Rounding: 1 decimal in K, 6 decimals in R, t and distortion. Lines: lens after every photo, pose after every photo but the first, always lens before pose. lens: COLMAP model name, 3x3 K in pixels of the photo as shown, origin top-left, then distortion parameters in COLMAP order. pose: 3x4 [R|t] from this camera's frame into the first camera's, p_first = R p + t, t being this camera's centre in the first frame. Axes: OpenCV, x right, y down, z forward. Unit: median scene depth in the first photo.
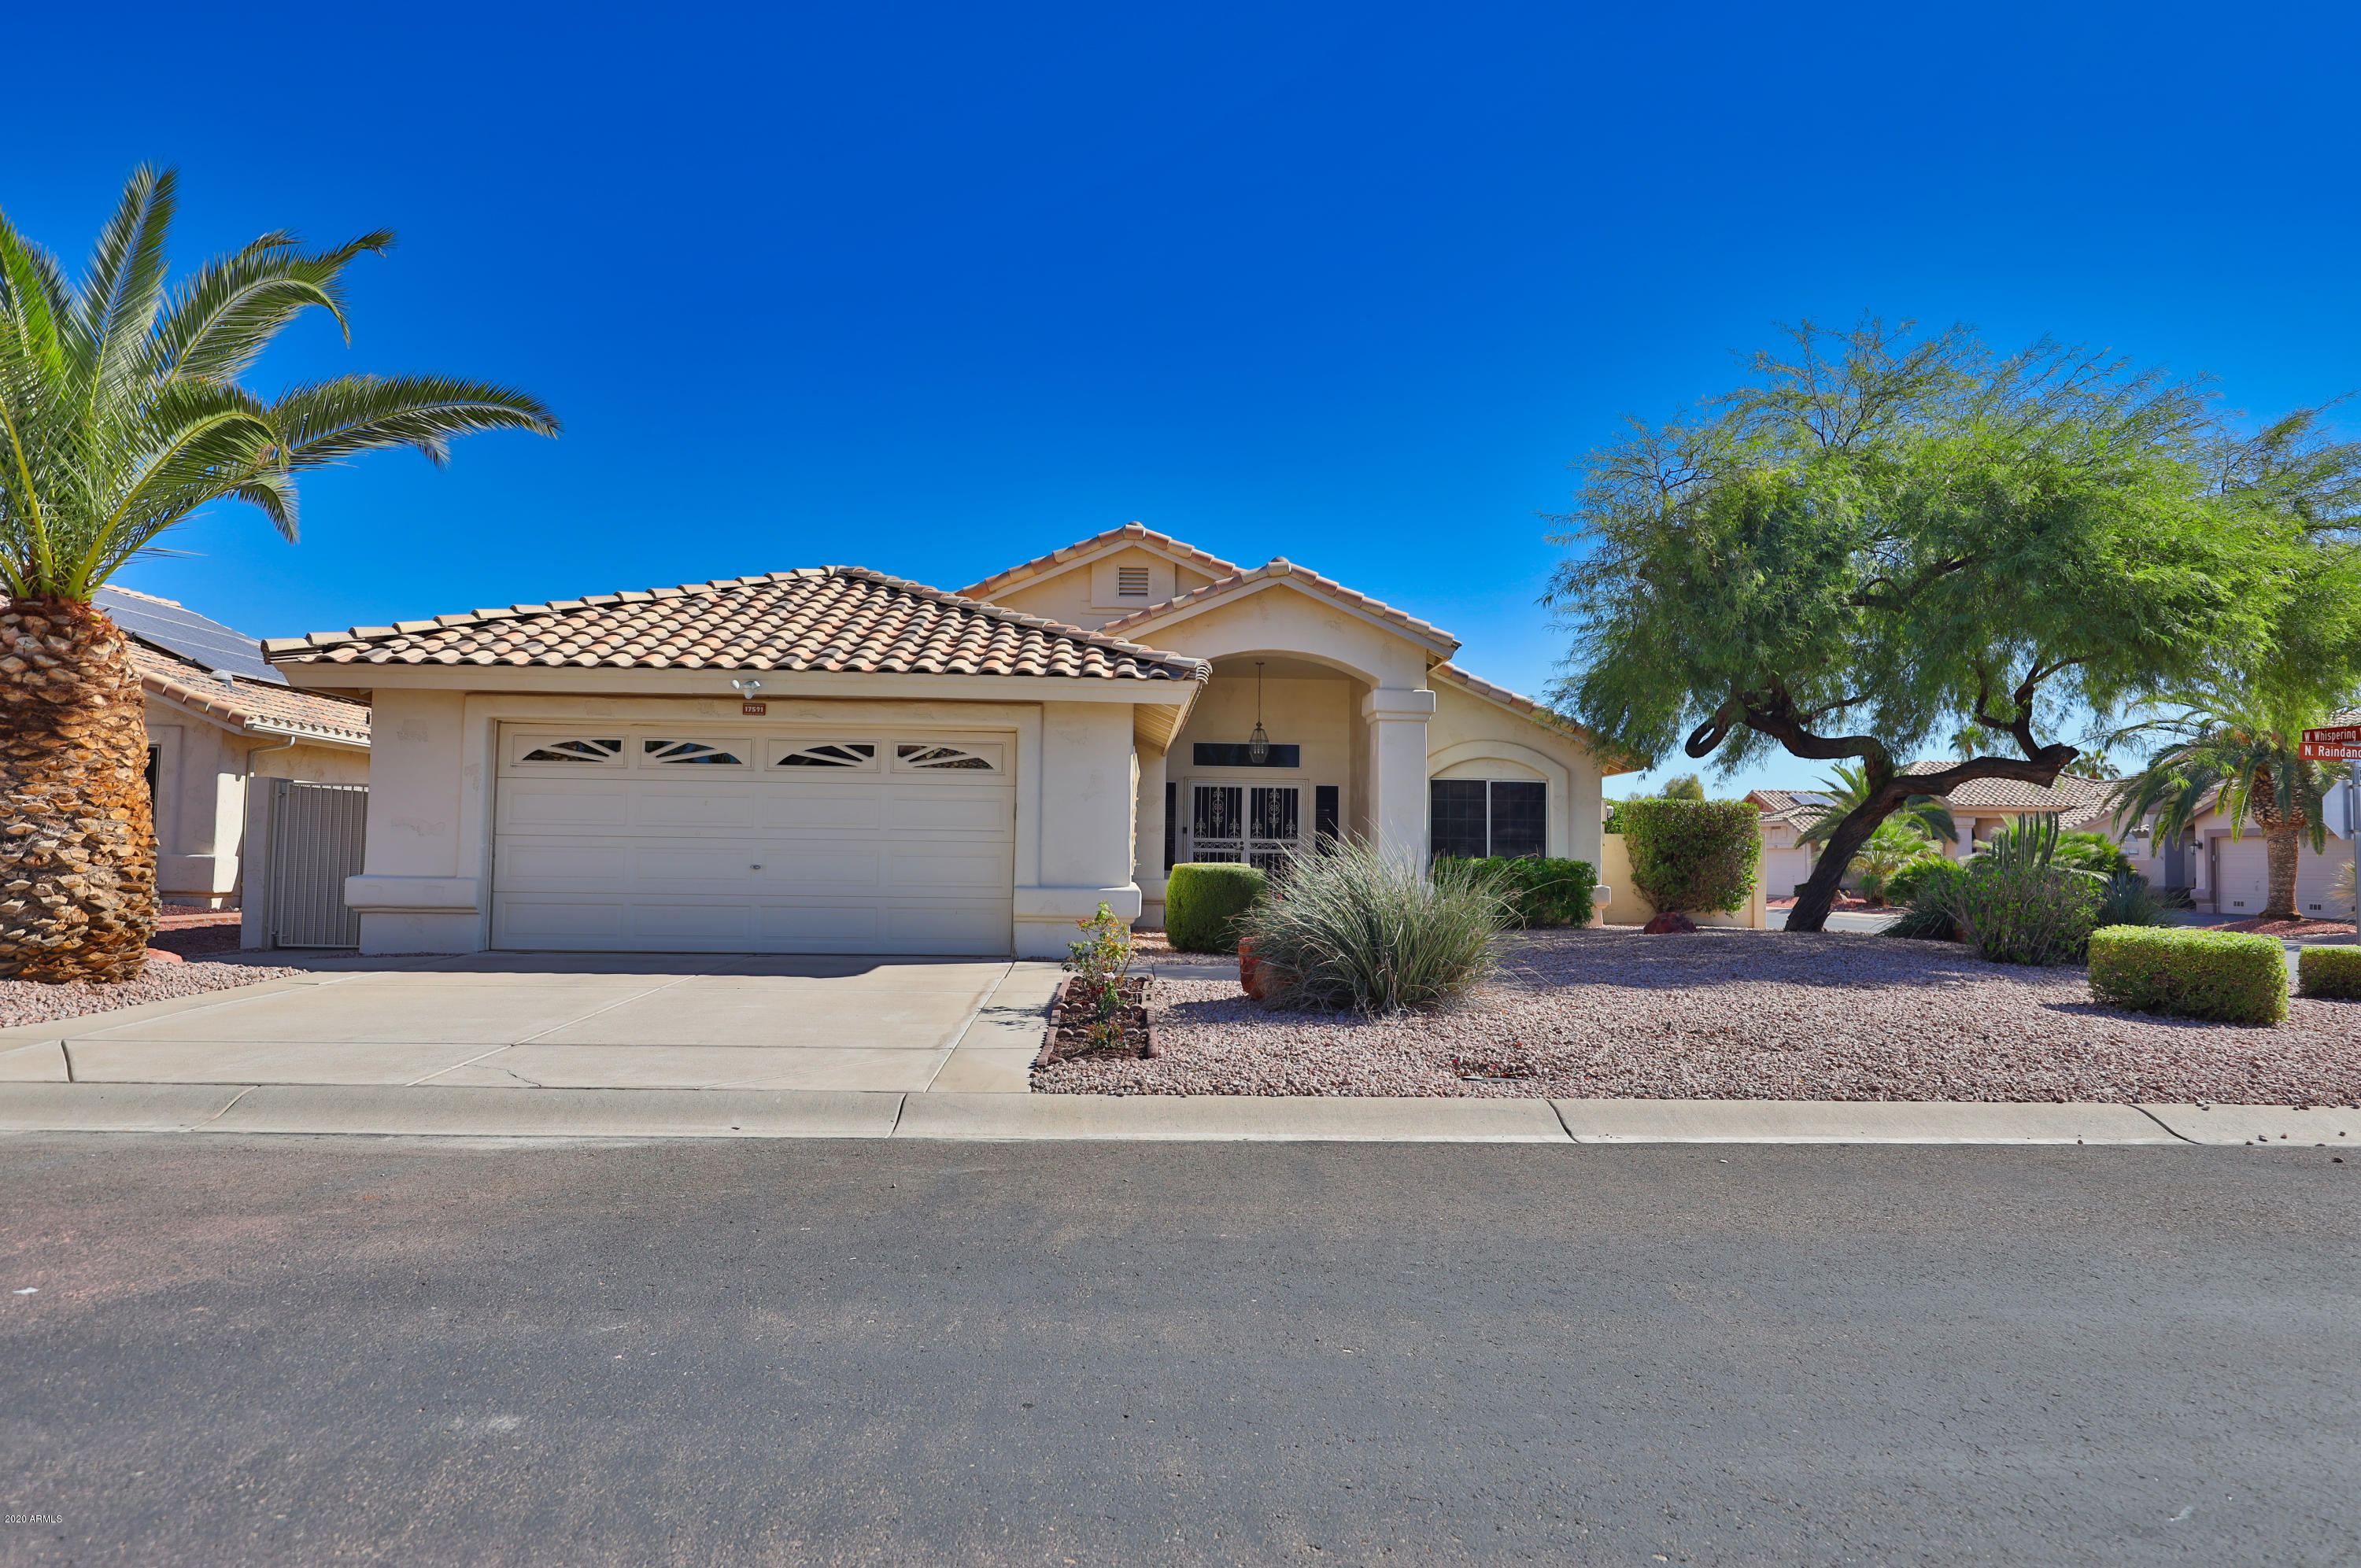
lens RADIAL K [[1369.0, 0, 1191.7], [0, 1369.0, 786.2], [0, 0, 1]] dist [0.002300, -0.002196]
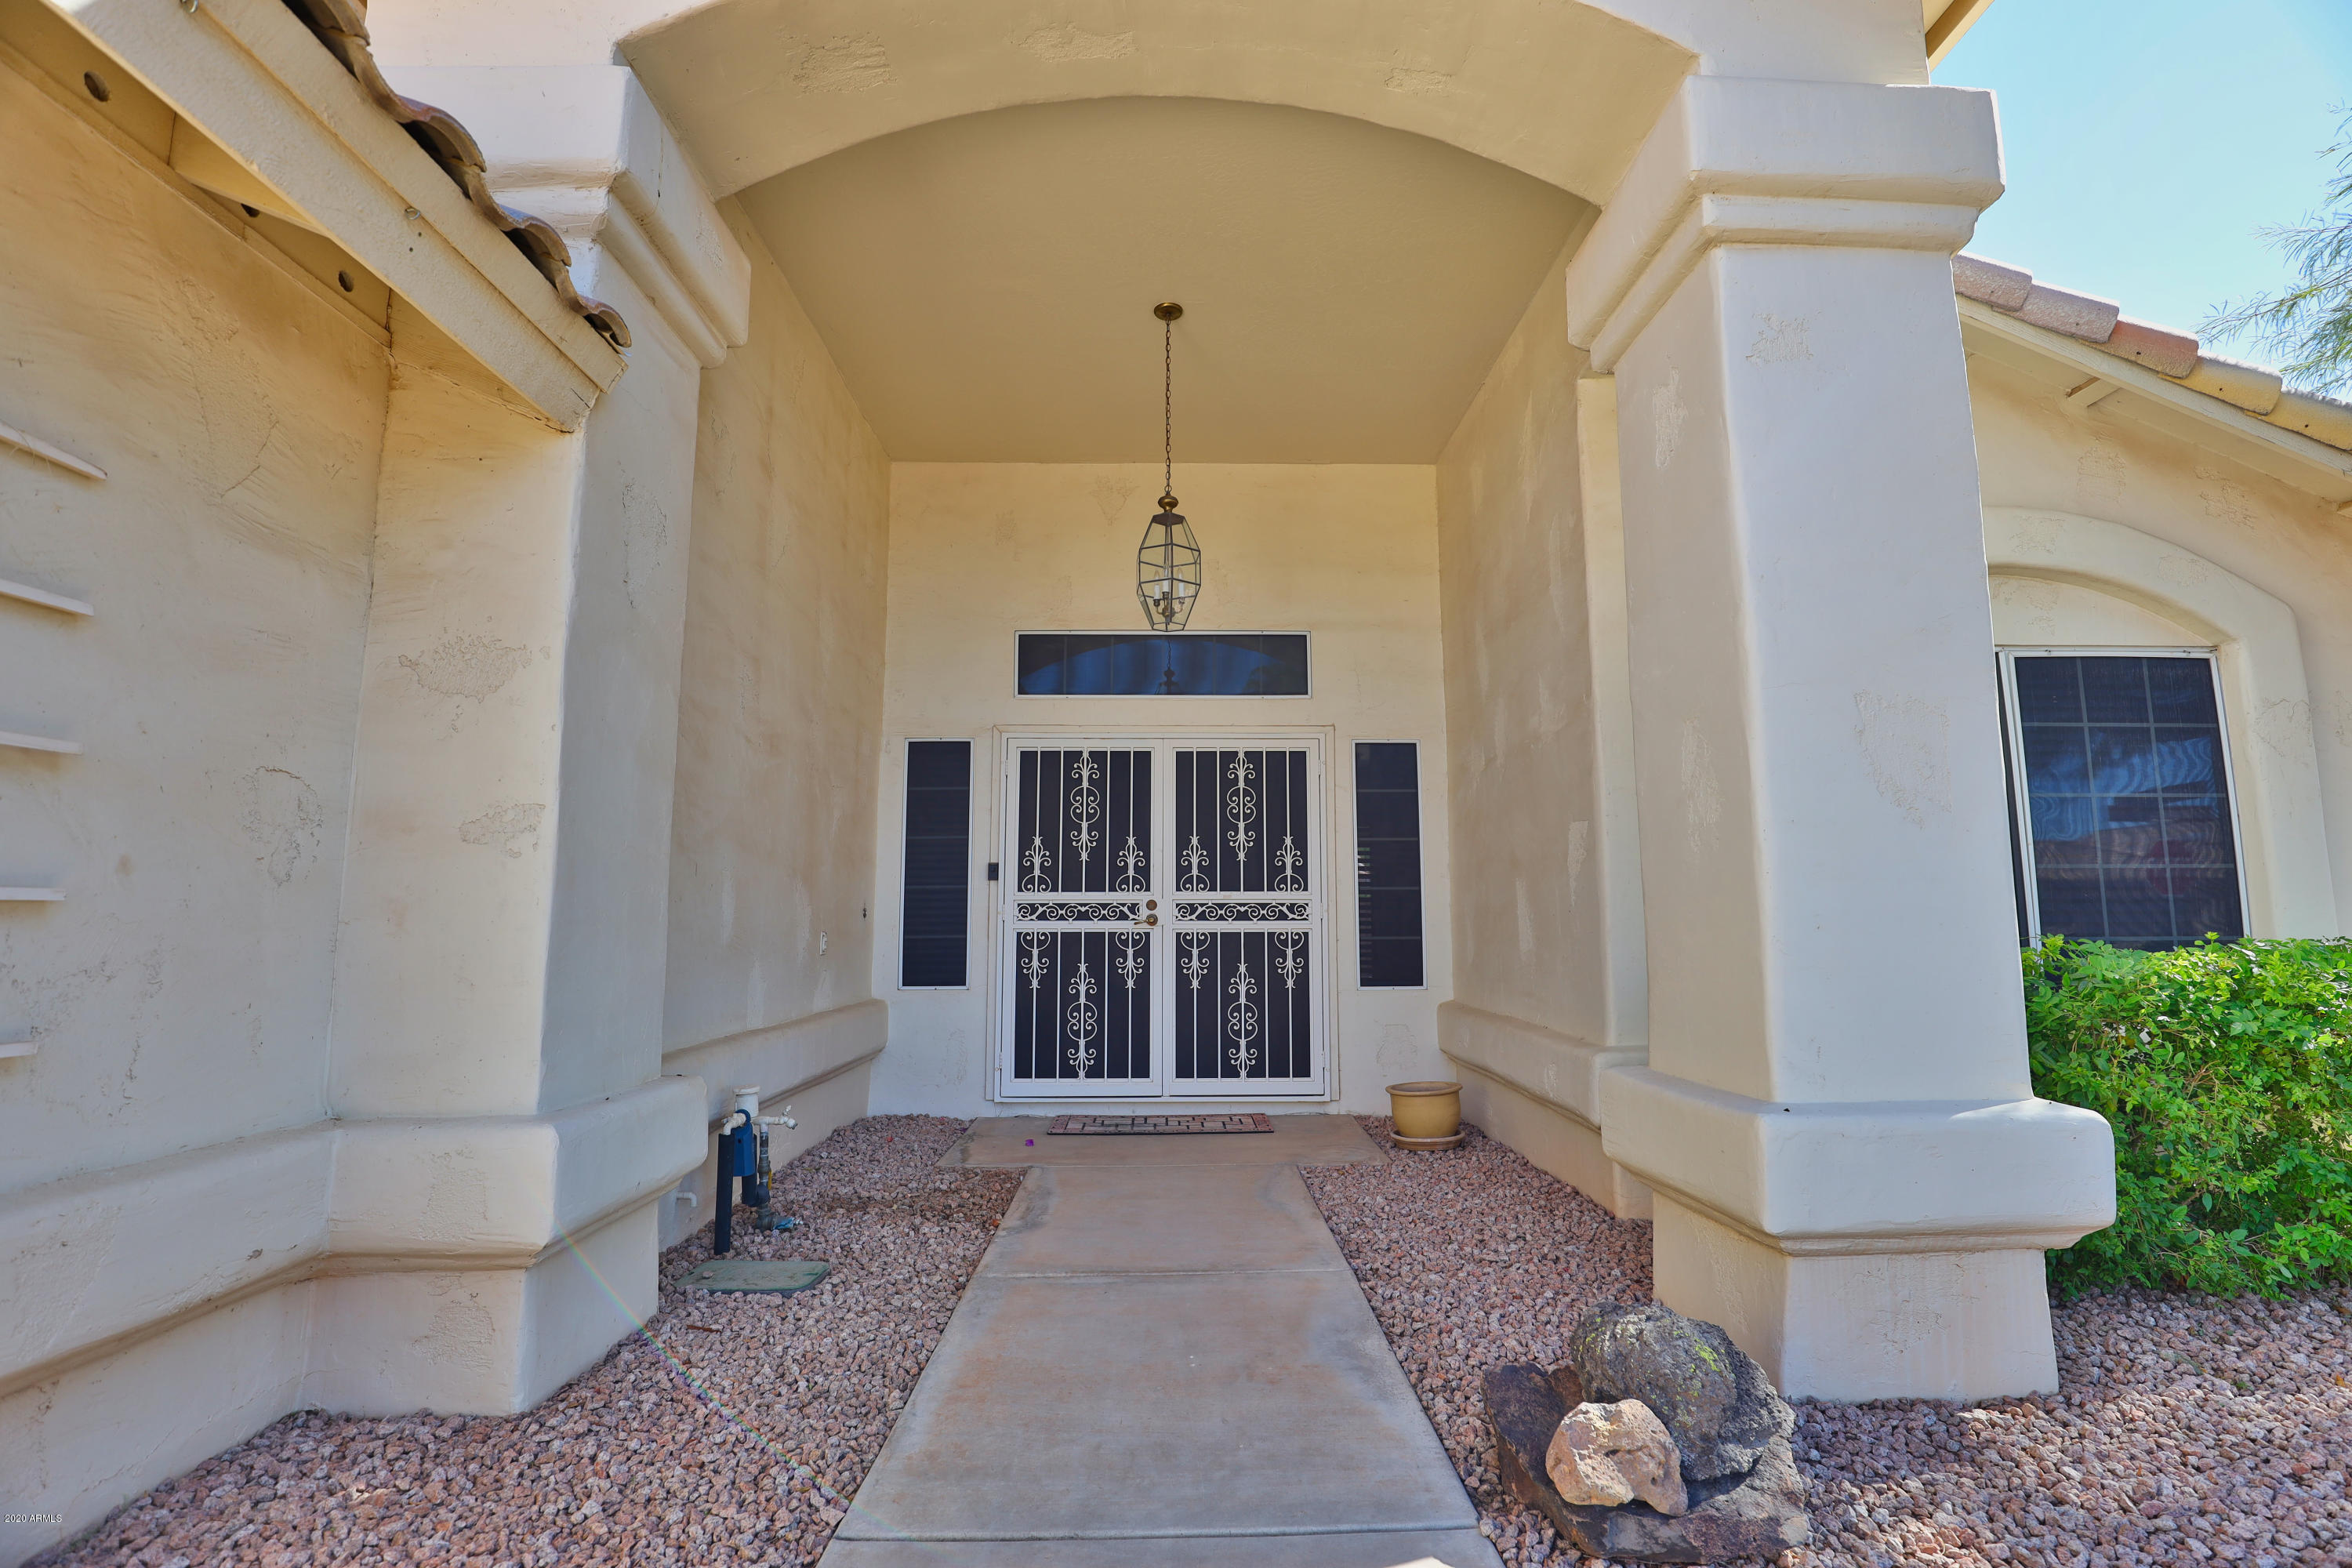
lens RADIAL K [[1071.2, 0, 1190.8], [0, 1071.2, 790.3], [0, 0, 1]] dist [-0.027843, 0.004156]
pose [[0.999311, -0.022241, -0.029716, 0.094655], [0.020117, 0.997347, -0.069956, 0.053481], [0.031193, 0.069310, 0.997107, 1.228341]]
